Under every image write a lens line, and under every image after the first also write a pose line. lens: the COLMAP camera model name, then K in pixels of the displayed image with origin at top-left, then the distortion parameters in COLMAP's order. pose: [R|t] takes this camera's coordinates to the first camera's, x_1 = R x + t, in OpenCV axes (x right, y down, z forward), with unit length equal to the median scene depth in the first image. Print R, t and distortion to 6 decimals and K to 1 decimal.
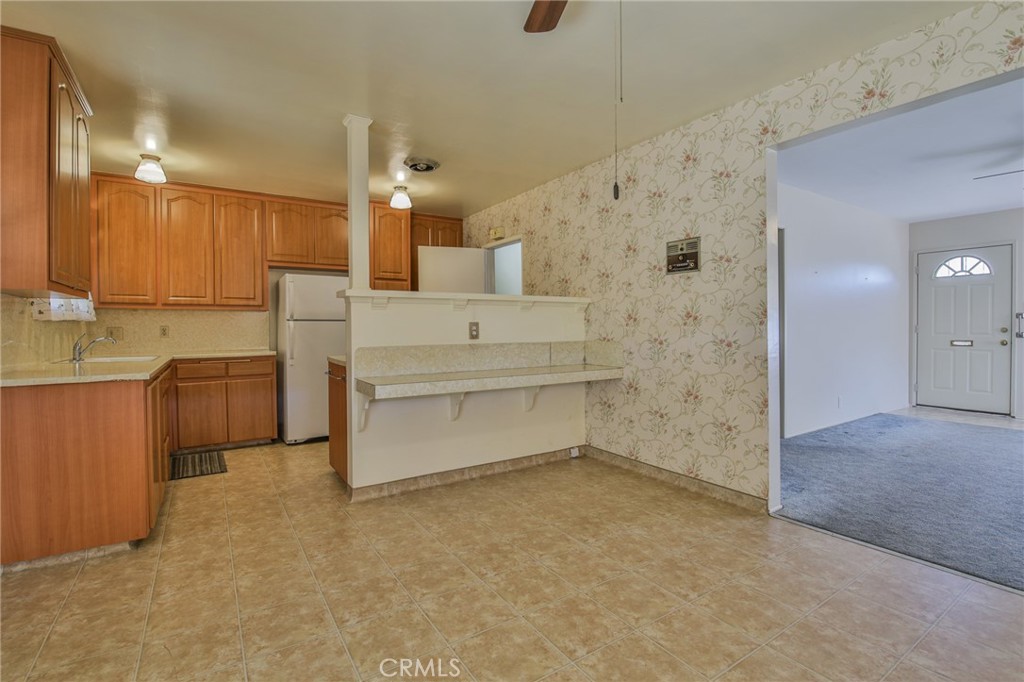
lens RADIAL K [[469.2, 0, 512.4], [0, 469.2, 333.8], [0, 0, 1]] dist [-0.002592, -0.010197]
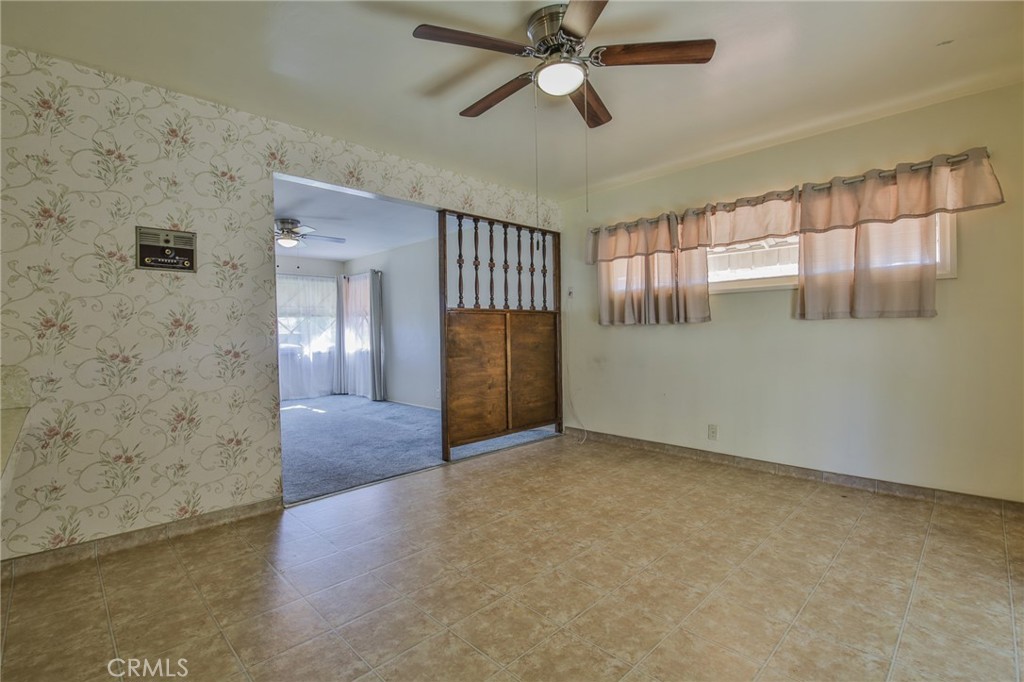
lens RADIAL K [[469.2, 0, 512.4], [0, 469.2, 333.8], [0, 0, 1]] dist [-0.002592, -0.010197]
pose [[-0.202373, 0.007779, 0.979278, -3.723782], [0.030736, 0.999526, -0.001588, -0.013836], [-0.978826, 0.029777, -0.202516, 4.031589]]
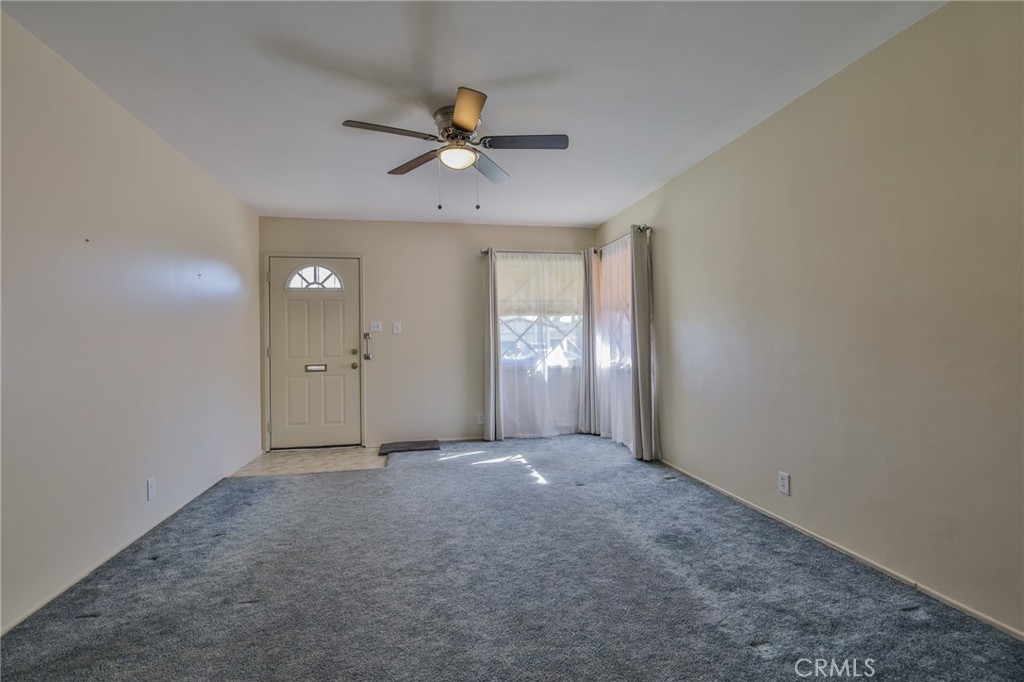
lens RADIAL K [[469.2, 0, 512.4], [0, 469.2, 333.8], [0, 0, 1]] dist [-0.002592, -0.010197]
pose [[0.368120, 0.010031, 0.929724, 3.787191], [0.023864, 0.999510, -0.020233, -0.199744], [-0.929472, 0.029635, 0.367700, 4.354247]]
